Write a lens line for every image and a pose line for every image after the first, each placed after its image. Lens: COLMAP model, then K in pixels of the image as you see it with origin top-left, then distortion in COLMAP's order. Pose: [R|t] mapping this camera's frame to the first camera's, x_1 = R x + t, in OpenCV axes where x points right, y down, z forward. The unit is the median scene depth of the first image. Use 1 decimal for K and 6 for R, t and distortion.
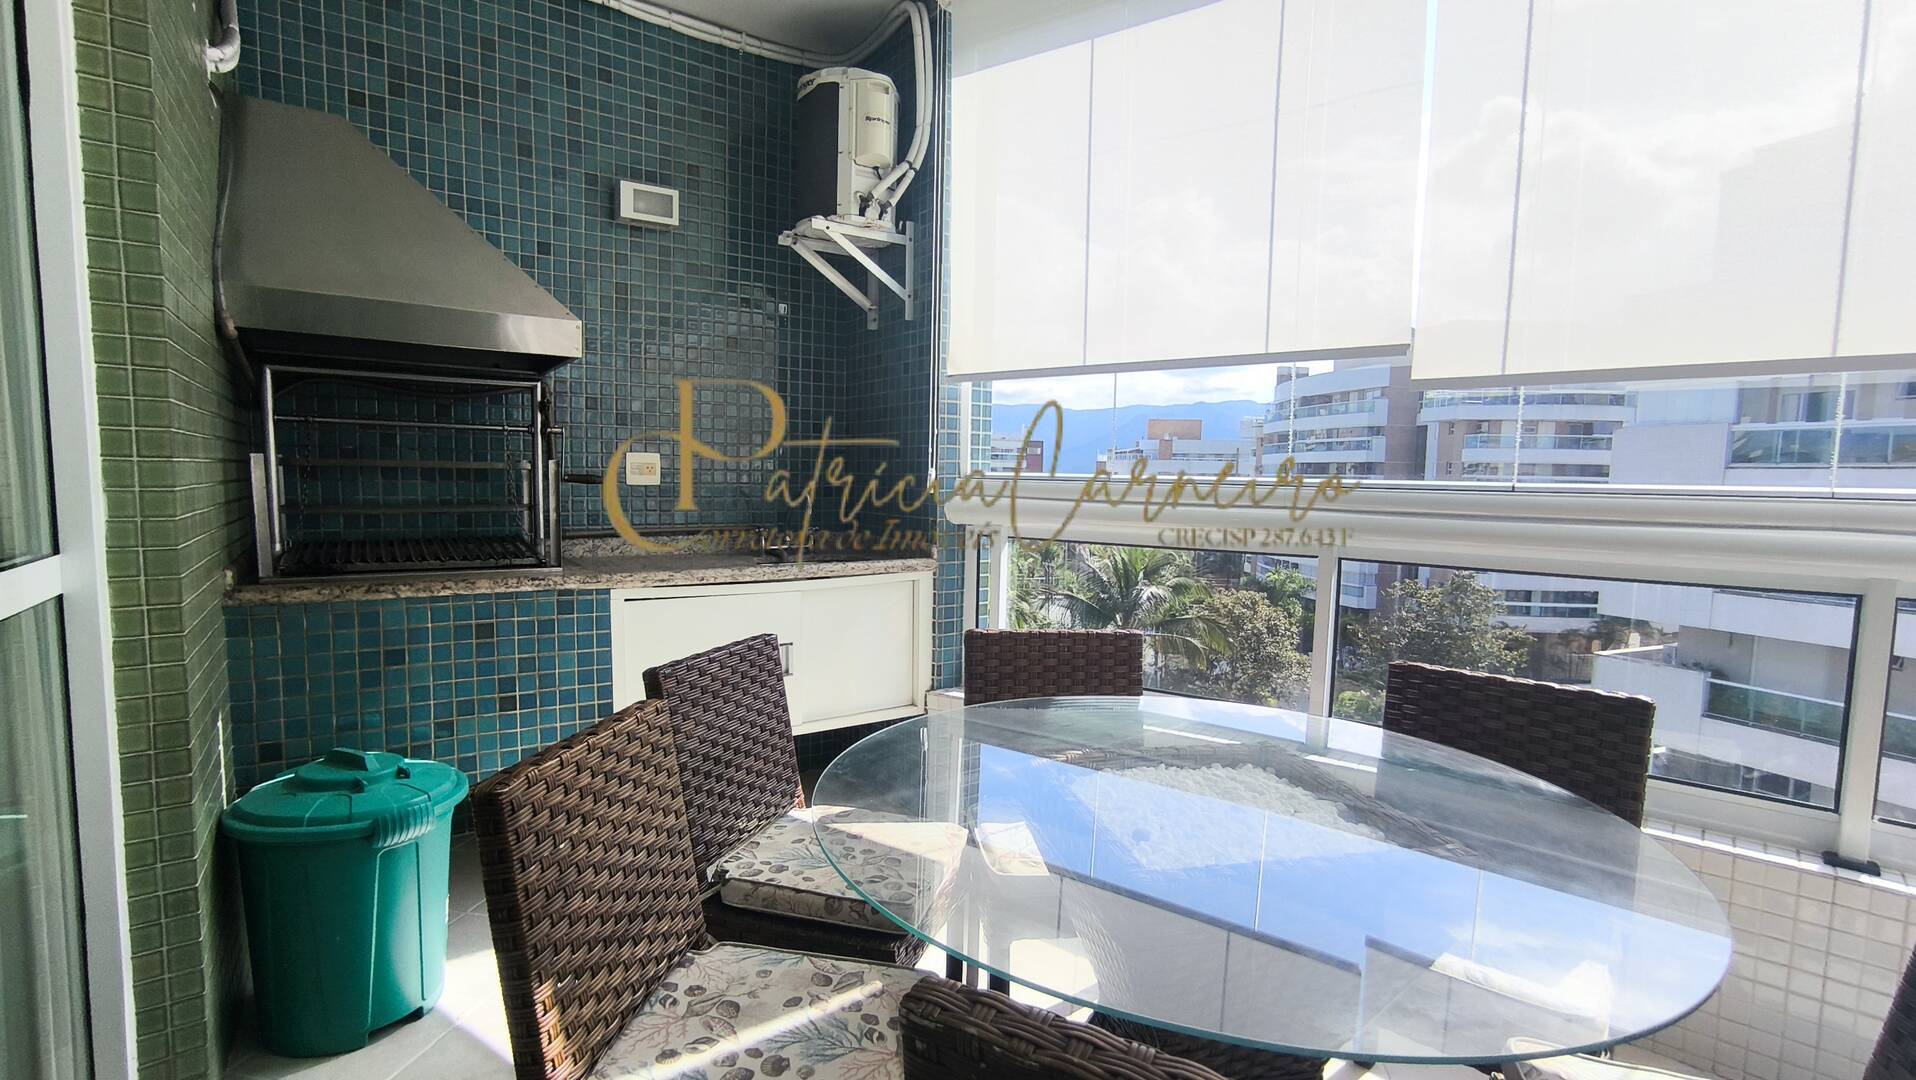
lens RADIAL K [[878.9, 0, 954.6], [0, 878.9, 550.0], [0, 0, 1]] dist [-0.038520, 0.048682]
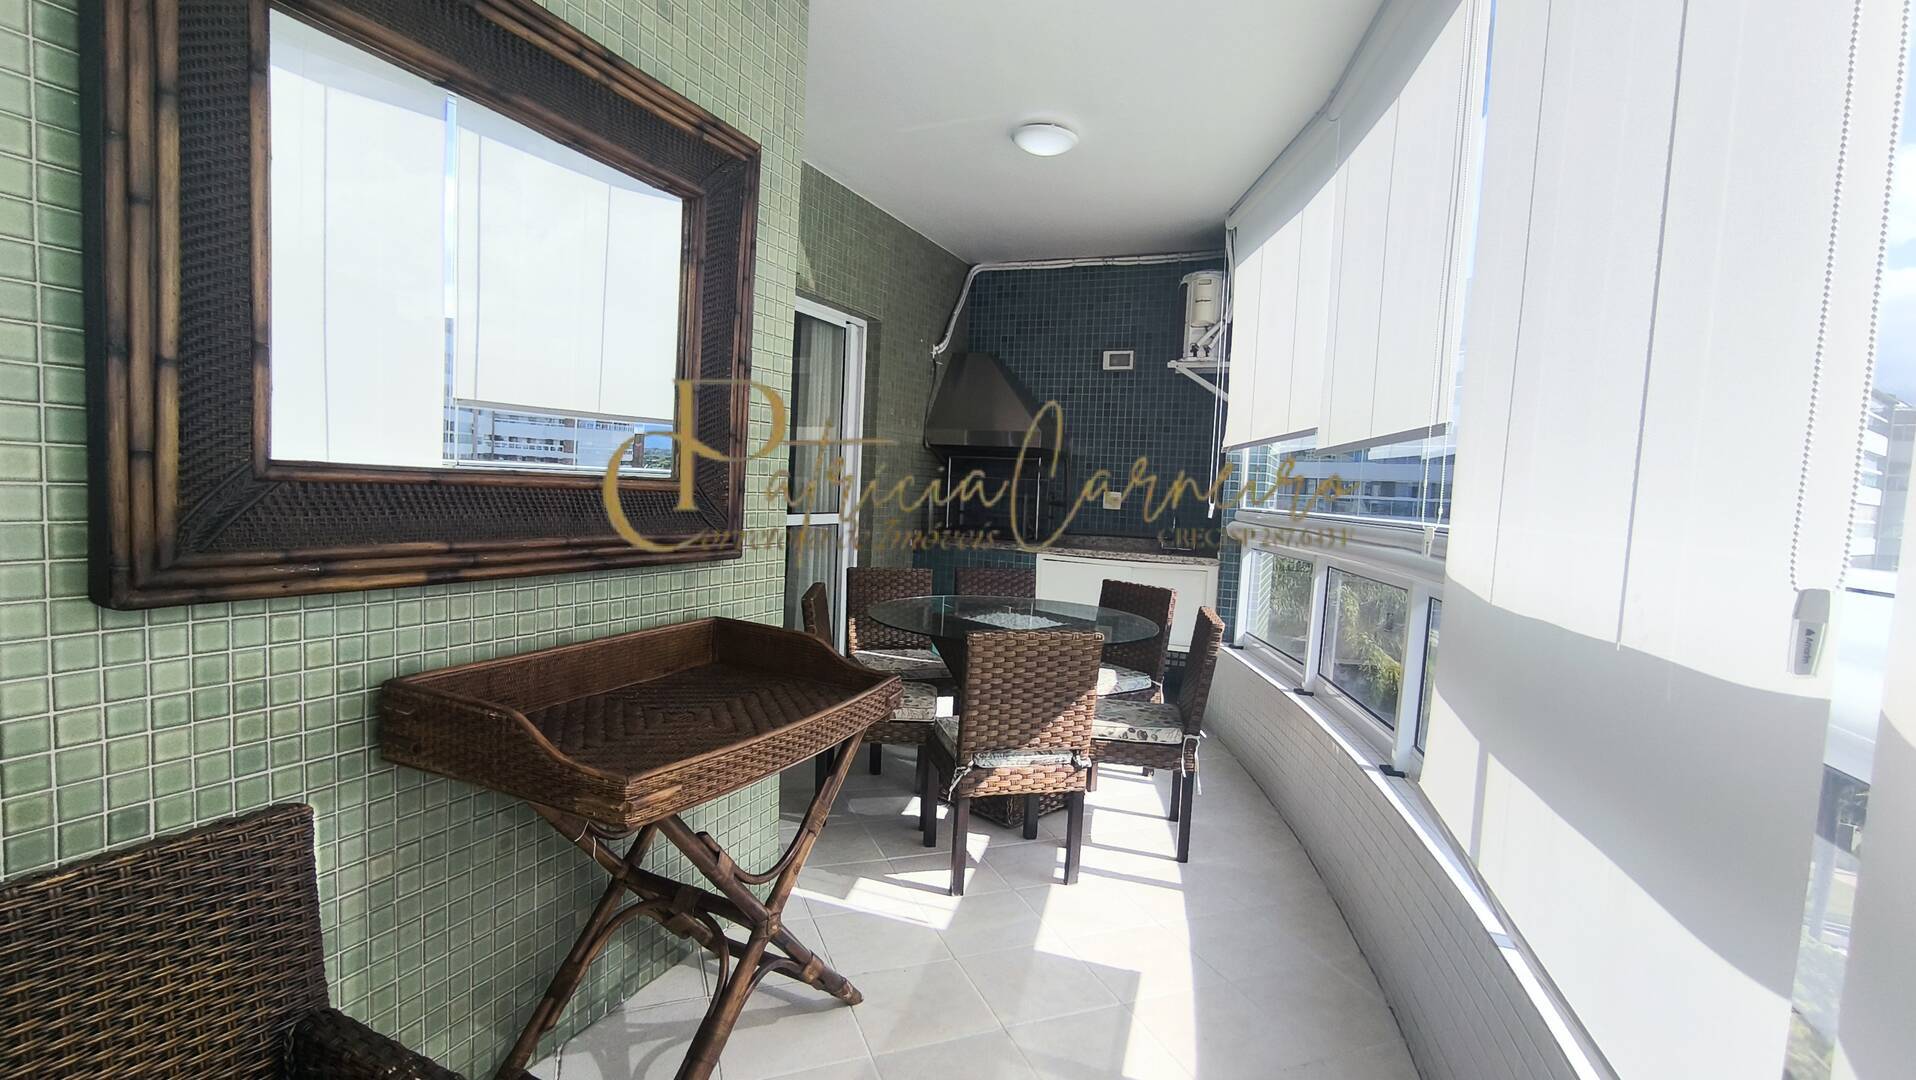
lens RADIAL K [[878.9, 0, 954.6], [0, 878.9, 550.0], [0, 0, 1]] dist [-0.038520, 0.048682]
pose [[0.535173, 0.070865, -0.841765, 1.156673], [-0.106372, 0.994197, 0.016069, 0.020502], [0.838019, 0.080940, 0.539605, -0.307780]]
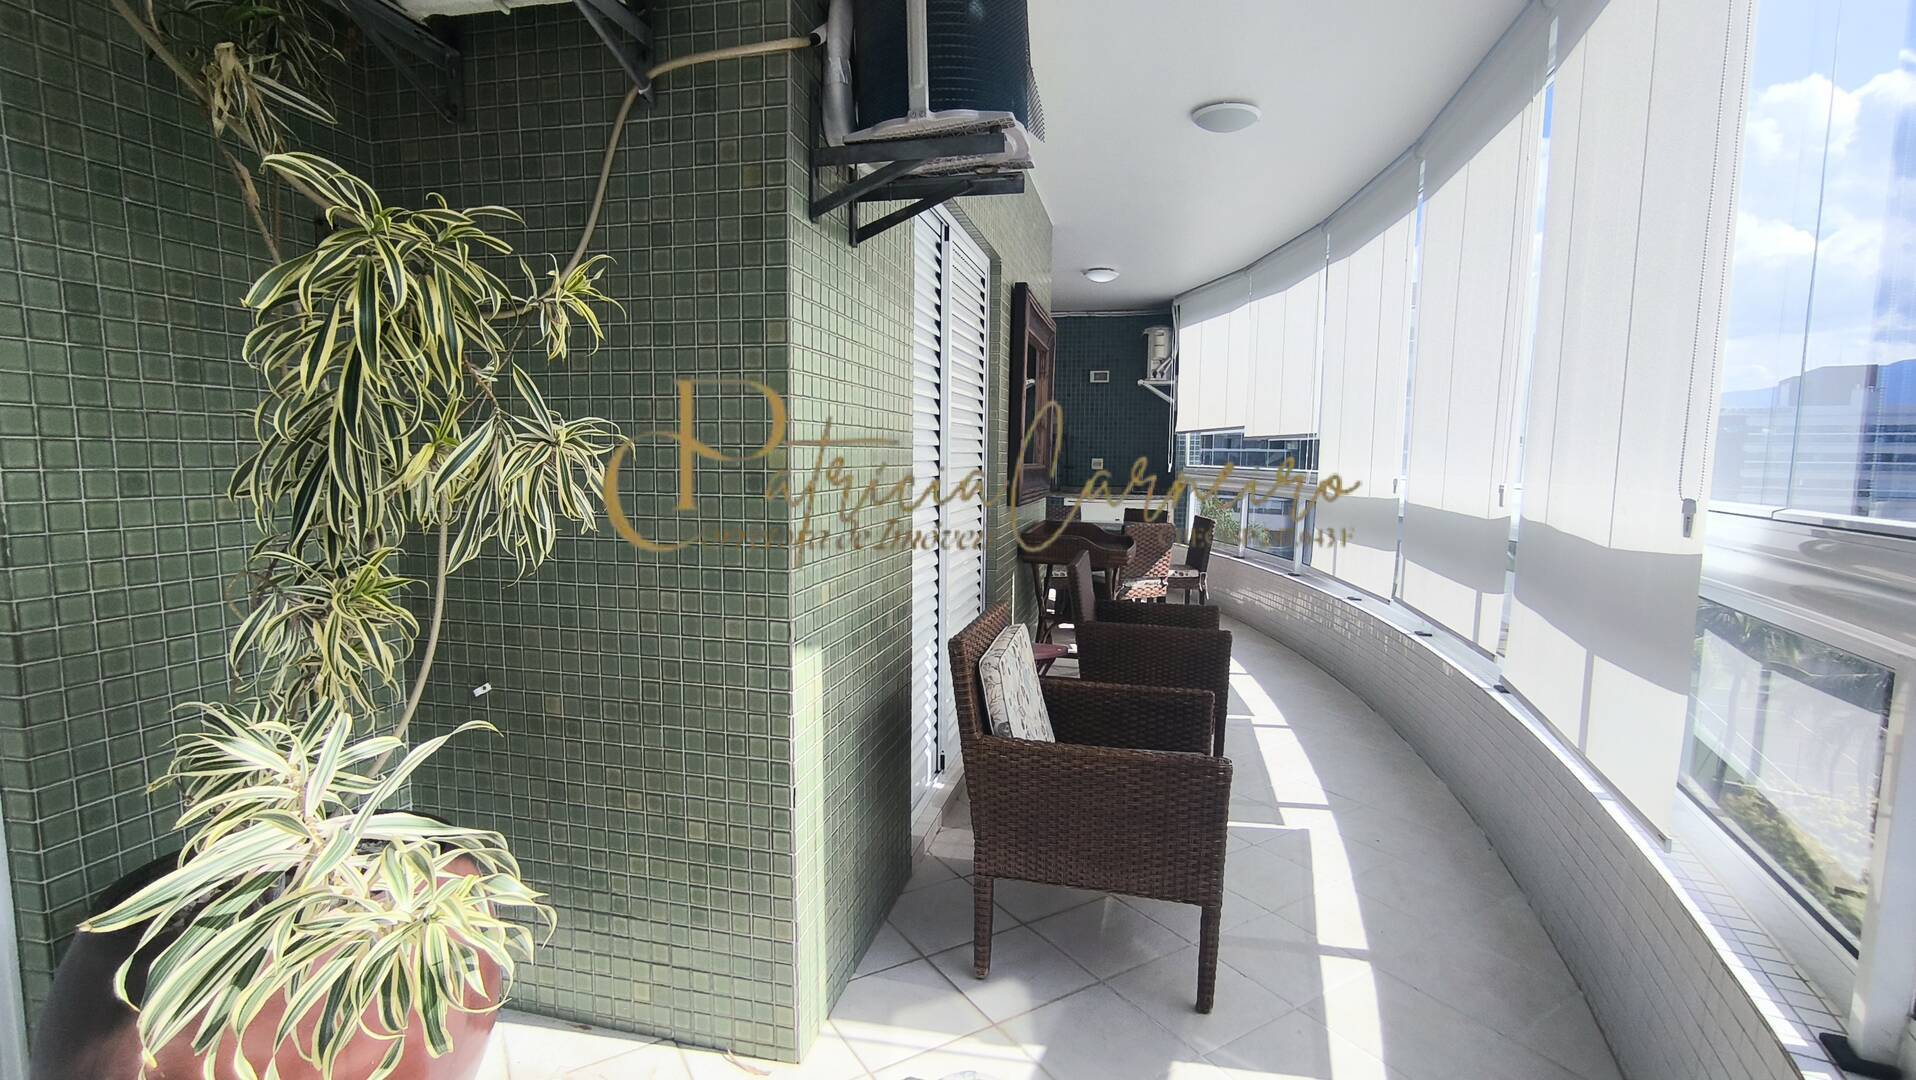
lens RADIAL K [[878.9, 0, 954.6], [0, 878.9, 550.0], [0, 0, 1]] dist [-0.038520, 0.048682]
pose [[0.687356, 0.066647, -0.723256, 1.652486], [-0.054431, 0.997708, 0.040208, 0.118172], [0.724278, 0.011730, 0.689408, -1.561255]]
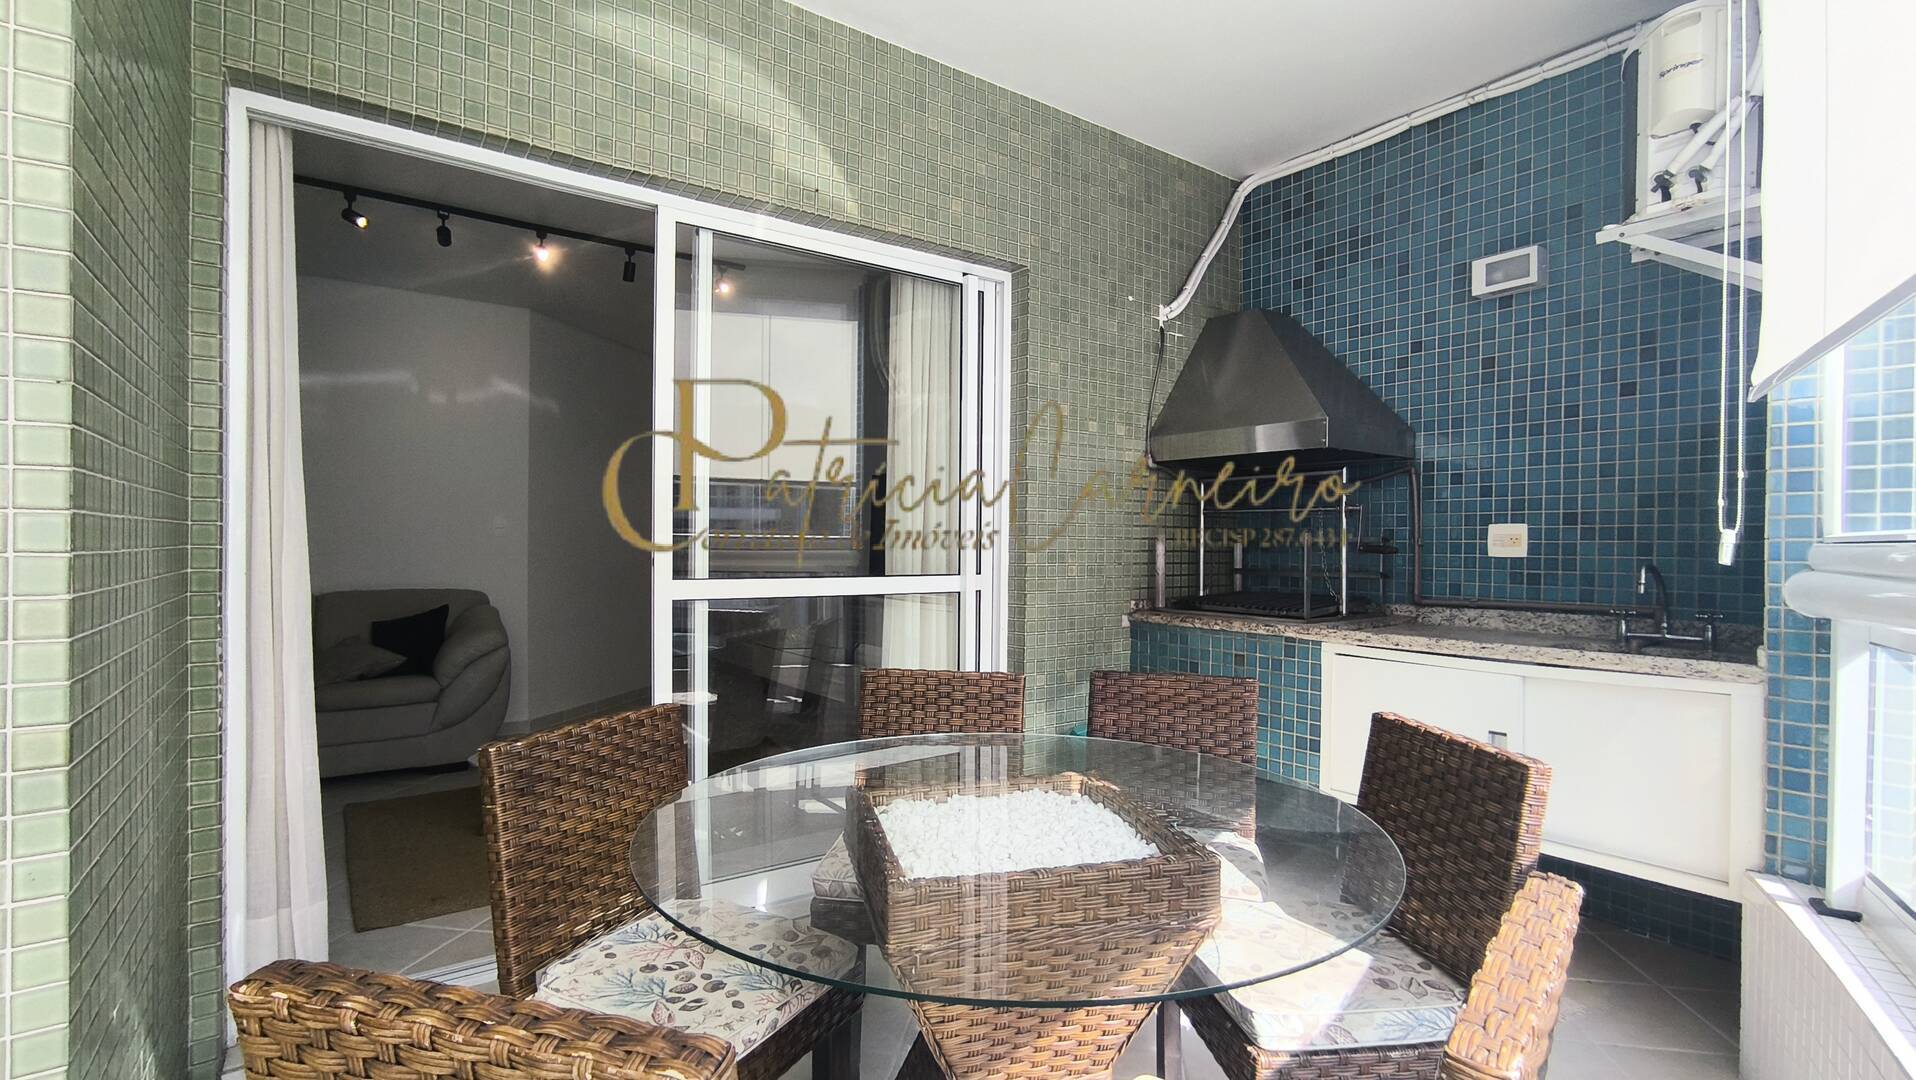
lens RADIAL K [[878.9, 0, 954.6], [0, 878.9, 550.0], [0, 0, 1]] dist [-0.038520, 0.048682]
pose [[0.039532, -0.012425, -0.999141, 0.646213], [-0.091372, 0.995688, -0.015997, -0.011773], [0.995032, 0.091926, 0.038226, 0.395351]]
